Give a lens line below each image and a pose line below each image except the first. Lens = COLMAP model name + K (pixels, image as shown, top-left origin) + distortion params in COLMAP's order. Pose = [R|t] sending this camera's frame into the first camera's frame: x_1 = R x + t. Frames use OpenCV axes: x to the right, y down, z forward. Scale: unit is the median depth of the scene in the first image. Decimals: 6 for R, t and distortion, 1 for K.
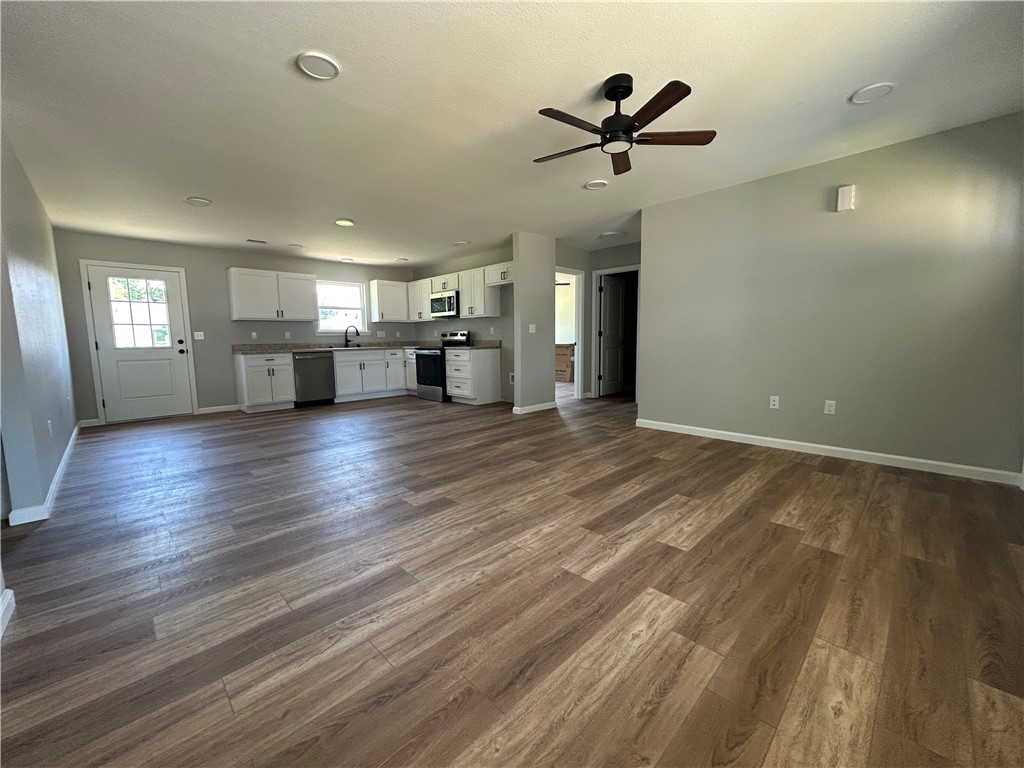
lens RADIAL K [[412.3, 0, 509.3], [0, 412.3, 383.8], [0, 0, 1]] dist [-0.002447, 0.000612]
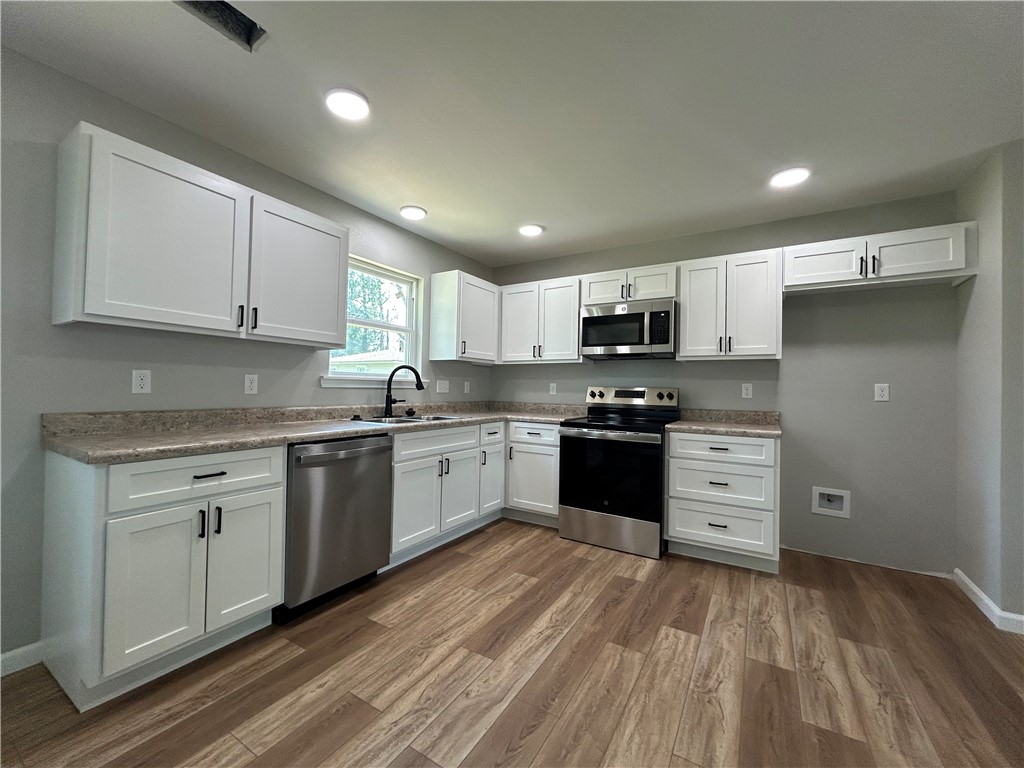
lens RADIAL K [[412.3, 0, 509.3], [0, 412.3, 383.8], [0, 0, 1]] dist [-0.002447, 0.000612]
pose [[0.967634, 0.035680, 0.249824, -0.845670], [-0.004169, 0.992080, -0.125542, -0.154731], [-0.252325, 0.120437, 0.960118, 1.257579]]
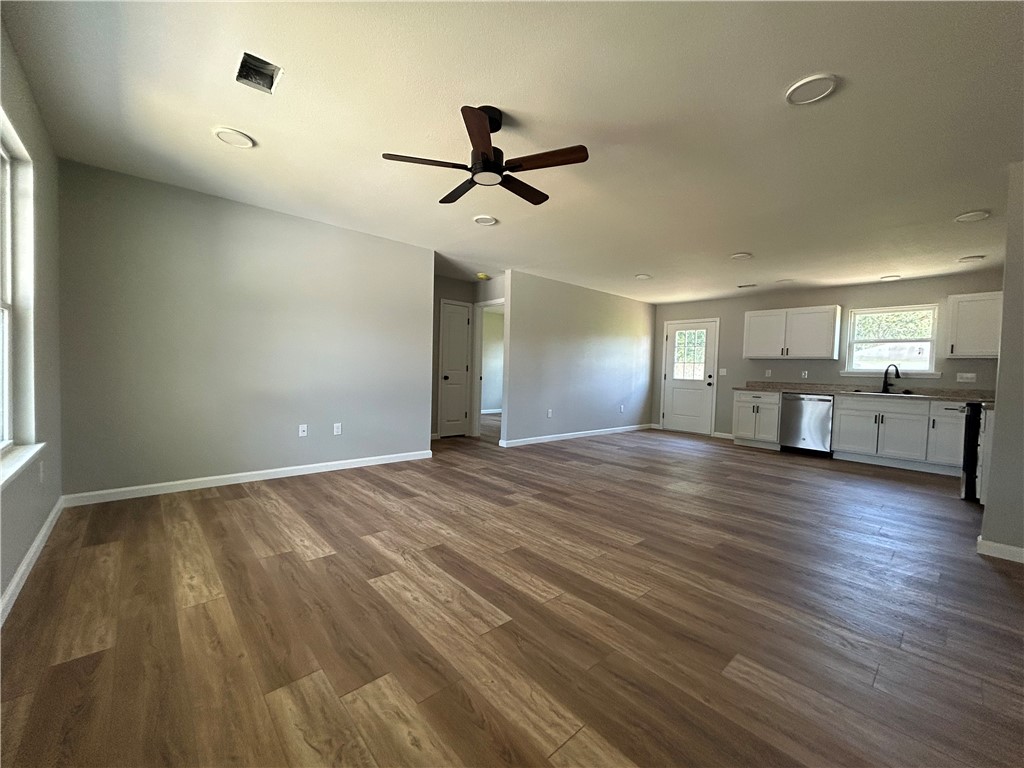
lens RADIAL K [[412.3, 0, 509.3], [0, 412.3, 383.8], [0, 0, 1]] dist [-0.002447, 0.000612]
pose [[-0.040436, 0.048932, -0.997983, 0.836913], [-0.141515, 0.988451, 0.054198, -0.108556], [0.989110, 0.143421, -0.033044, 0.775797]]
